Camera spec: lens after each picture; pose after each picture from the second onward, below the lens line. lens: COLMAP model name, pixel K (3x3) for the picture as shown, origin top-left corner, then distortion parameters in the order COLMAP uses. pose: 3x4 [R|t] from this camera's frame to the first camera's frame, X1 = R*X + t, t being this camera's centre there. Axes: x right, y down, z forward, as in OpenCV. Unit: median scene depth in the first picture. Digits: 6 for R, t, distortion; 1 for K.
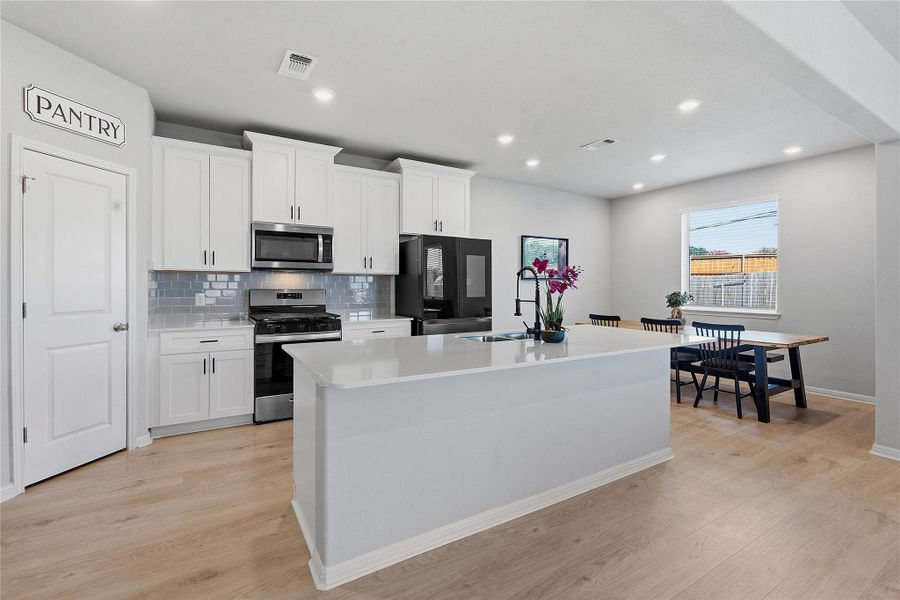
lens RADIAL K [[403.8, 0, 450.9], [0, 403.8, 287.5], [0, 0, 1]] dist [-0.005651, 0.000048]
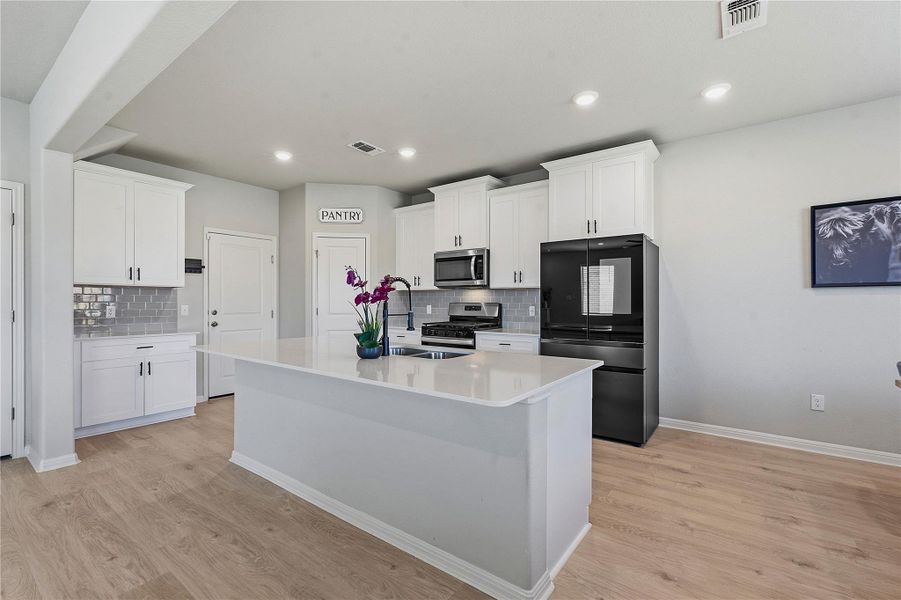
lens RADIAL K [[402.0, 0, 450.5], [0, 402.0, 300.0], [0, 0, 1]] dist [-0.005543, -0.000280]
pose [[0.374720, -0.003366, -0.927132, 0.736336], [-0.001828, 0.999989, -0.004369, 0.001829], [0.927136, 0.003332, 0.374709, 0.506852]]
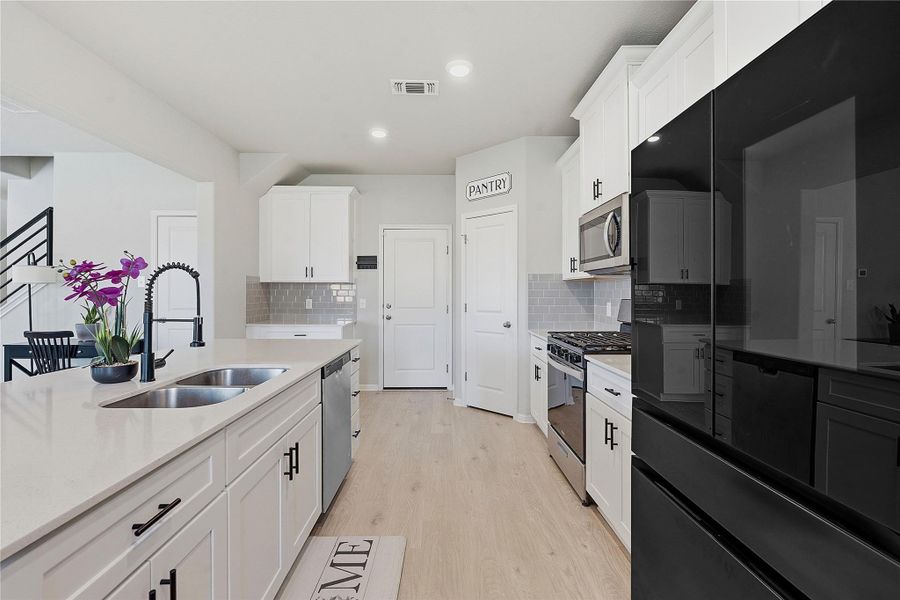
lens RADIAL K [[406.9, 0, 449.6], [0, 406.9, 294.8], [0, 0, 1]] dist [-0.004027, 0.000127]
pose [[-0.505842, 0.001925, -0.862624, 0.339901], [-0.003868, 0.999982, 0.004500, -0.006703], [0.862617, 0.005613, -0.505826, 1.115228]]
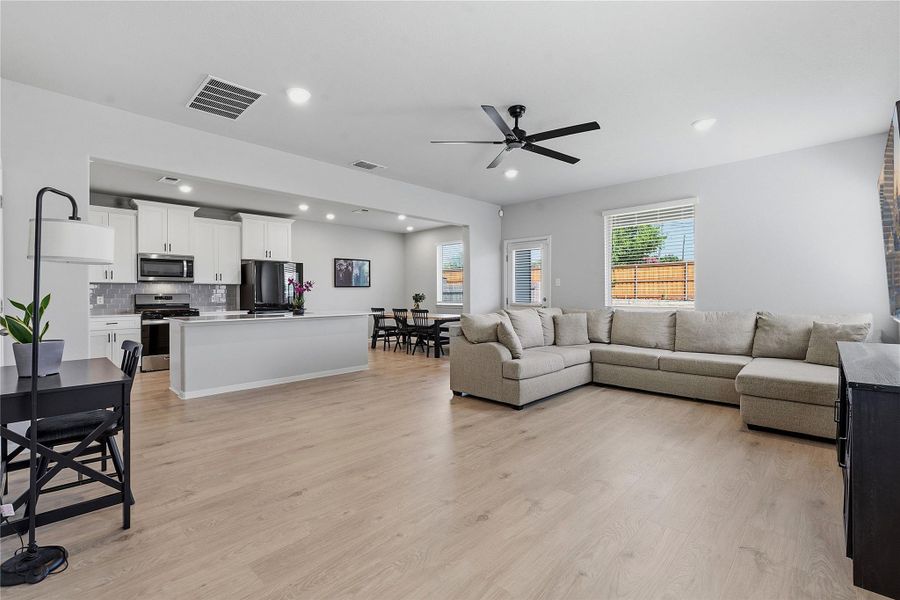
lens RADIAL K [[403.8, 0, 450.9], [0, 403.8, 287.5], [0, 0, 1]] dist [-0.005651, 0.000048]
pose [[0.965935, -0.006104, 0.258711, 0.303986], [0.011101, 0.999779, -0.017858, 0.021592], [-0.258545, 0.020122, 0.965790, -0.881035]]
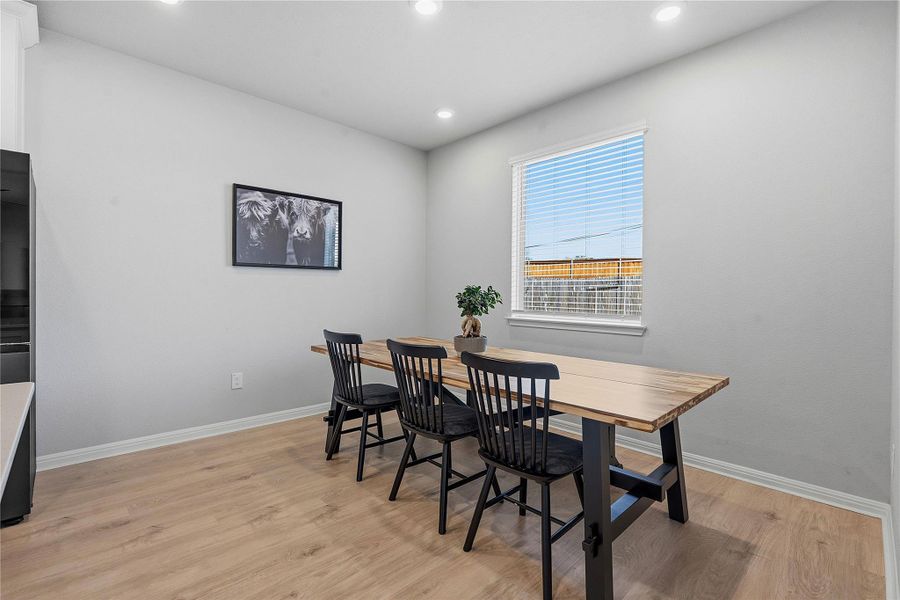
lens RADIAL K [[406.9, 0, 449.6], [0, 406.9, 294.8], [0, 0, 1]] dist [-0.004027, 0.000127]
pose [[0.975798, 0.006217, 0.218584, 0.505817], [-0.006978, 0.999972, 0.002710, 0.024537], [-0.218561, -0.004170, 0.975814, 0.598552]]
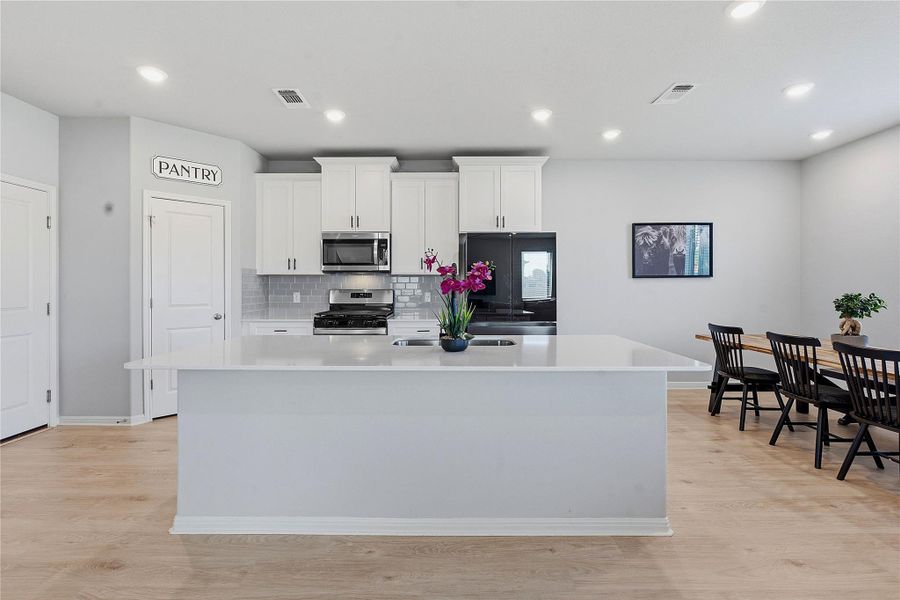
lens RADIAL K [[411.9, 0, 450.2], [0, 411.9, 287.1], [0, 0, 1]] dist [-0.006281, -0.000104]
pose [[0.854587, -0.001953, -0.519304, 0.432514], [0.001351, 0.999998, -0.001537, -0.000043], [0.519306, 0.000612, 0.854588, 0.149883]]
